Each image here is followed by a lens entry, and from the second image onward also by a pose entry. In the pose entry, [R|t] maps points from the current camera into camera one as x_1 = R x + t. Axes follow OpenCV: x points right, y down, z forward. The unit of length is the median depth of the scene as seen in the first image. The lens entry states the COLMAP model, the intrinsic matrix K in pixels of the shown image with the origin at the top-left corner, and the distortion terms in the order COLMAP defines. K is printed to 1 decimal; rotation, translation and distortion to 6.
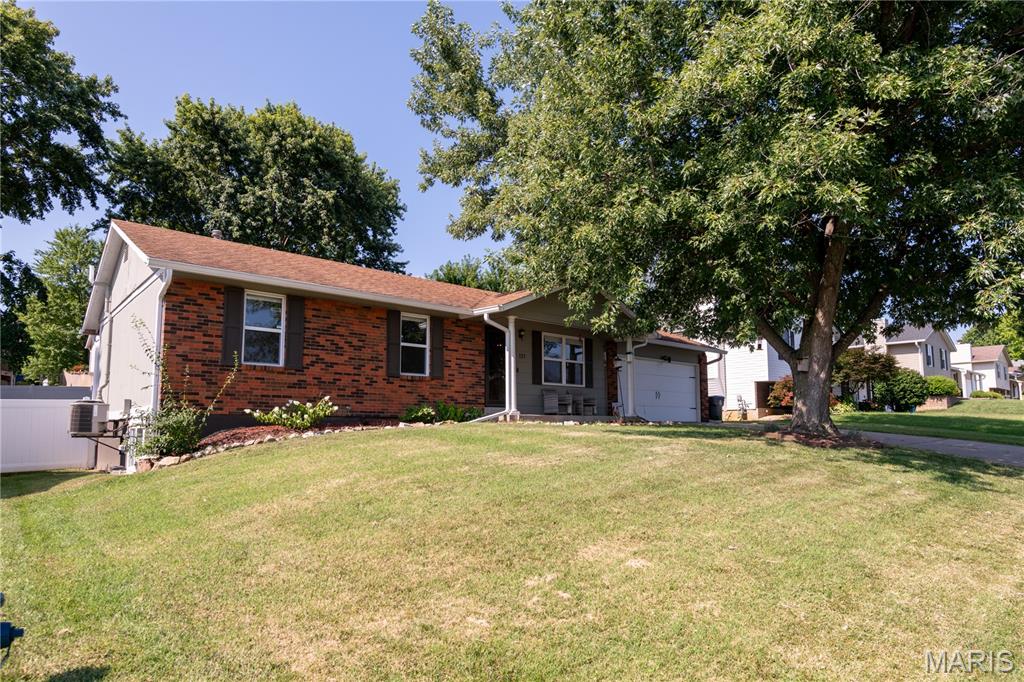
lens RADIAL K [[602.9, 0, 511.9], [0, 602.9, 372.0], [0, 0, 1]] dist [-0.024884, 0.015196]
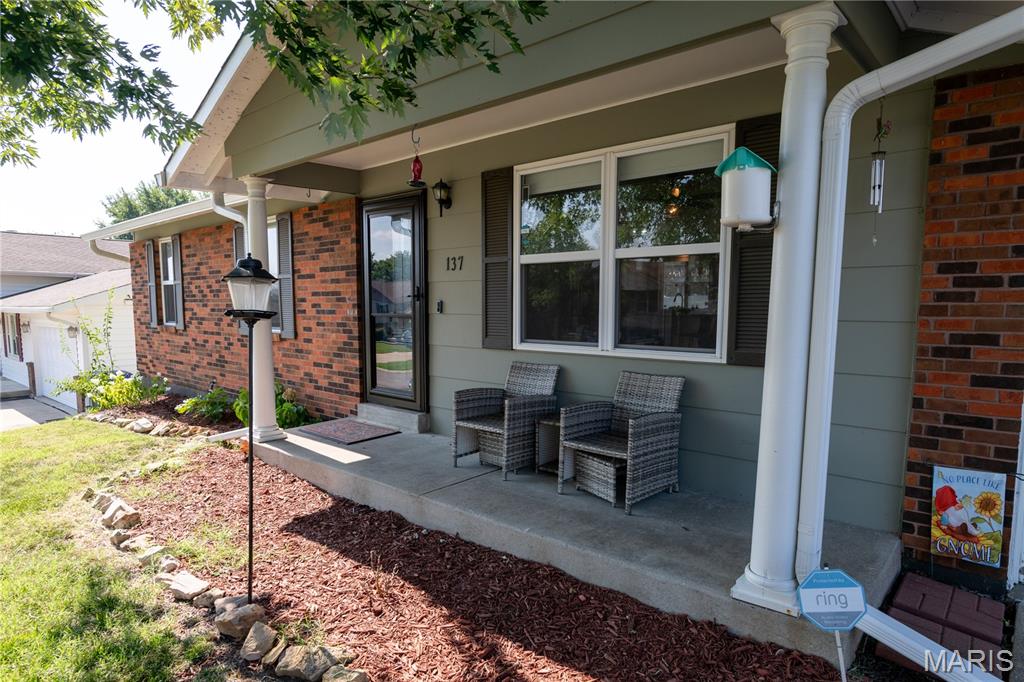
lens RADIAL K [[602.9, 0, 511.9], [0, 602.9, 372.0], [0, 0, 1]] dist [-0.024884, 0.015196]
pose [[0.116202, 0.111227, -0.986978, 0.433900], [0.086934, 0.988757, 0.121662, -0.005885], [0.989414, -0.099939, 0.105226, 1.214122]]
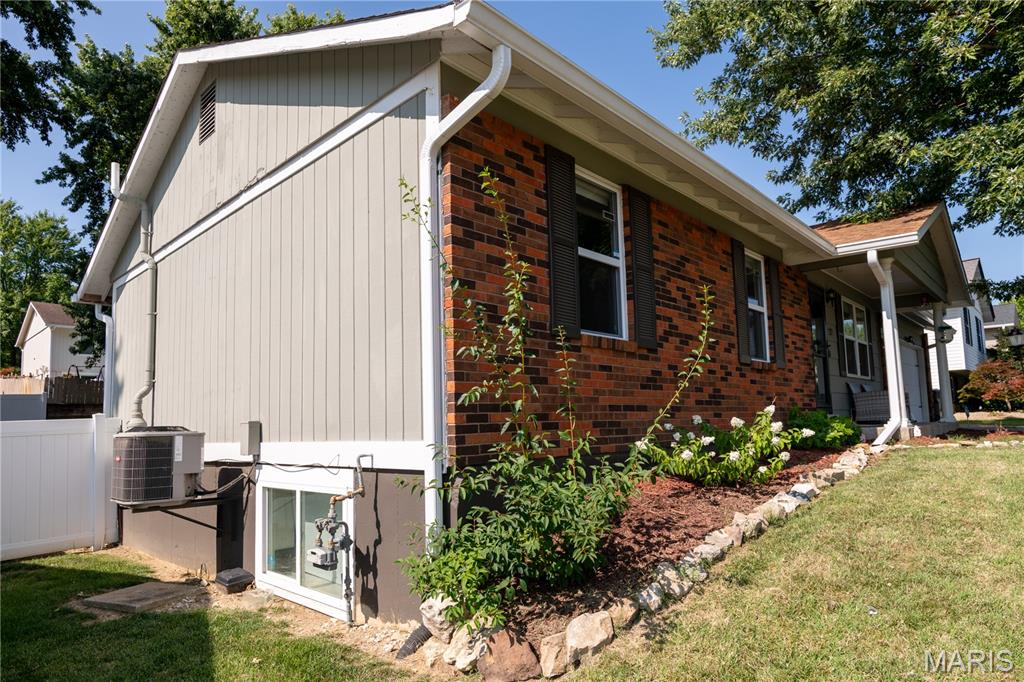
lens RADIAL K [[602.9, 0, 511.9], [0, 602.9, 372.0], [0, 0, 1]] dist [-0.024884, 0.015196]
pose [[0.995382, -0.016818, 0.094508, -0.458812], [0.016521, 0.999856, 0.003917, 0.009602], [-0.094560, -0.002337, 0.995516, 0.499783]]
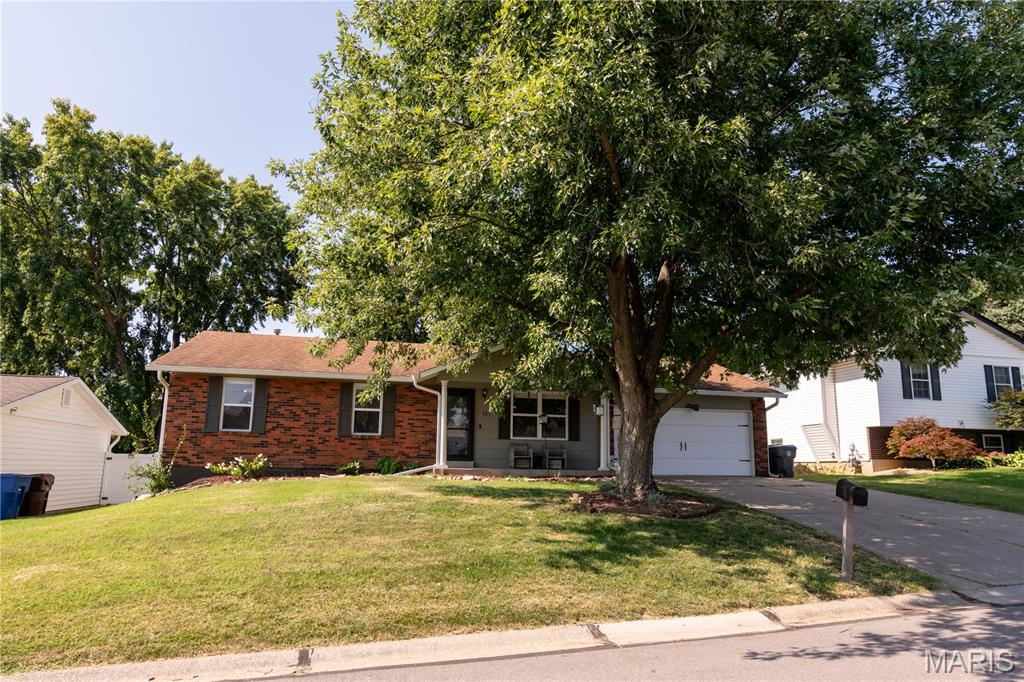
lens RADIAL K [[602.9, 0, 511.9], [0, 602.9, 372.0], [0, 0, 1]] dist [-0.024884, 0.015196]
pose [[0.874918, -0.061919, -0.480296, 0.719136], [0.028548, 0.996662, -0.076484, -0.020073], [0.483429, 0.053206, 0.873765, 0.077895]]
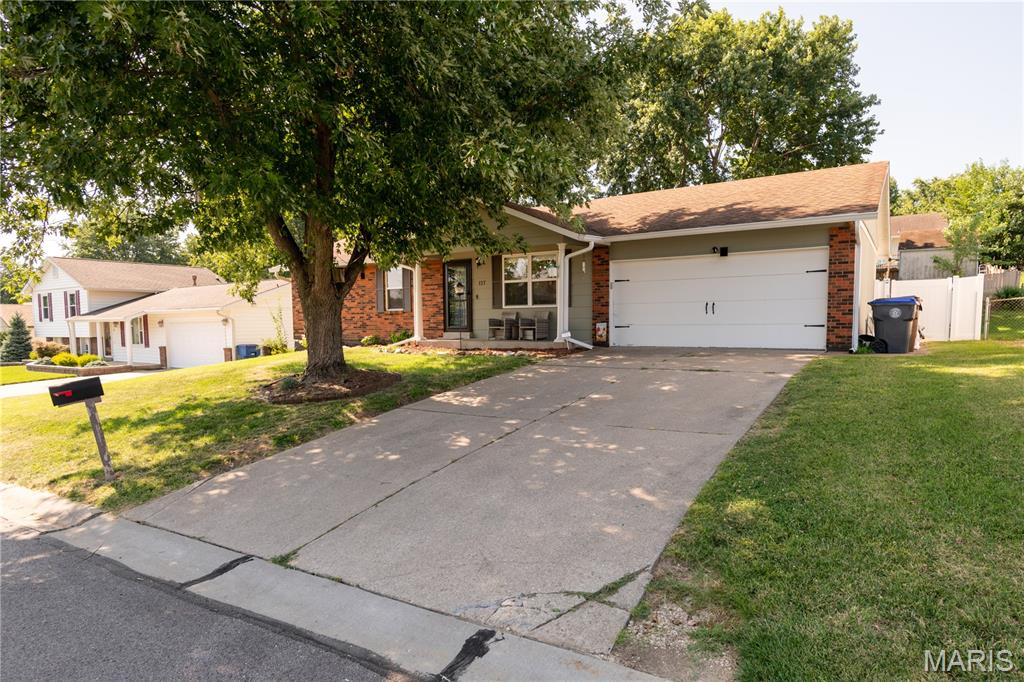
lens RADIAL K [[602.9, 0, 511.9], [0, 602.9, 372.0], [0, 0, 1]] dist [-0.024884, 0.015196]
pose [[0.248311, 0.081132, -0.965277, 1.303049], [0.097827, 0.989291, 0.108316, 0.023016], [0.963728, -0.121326, 0.237715, 0.956803]]
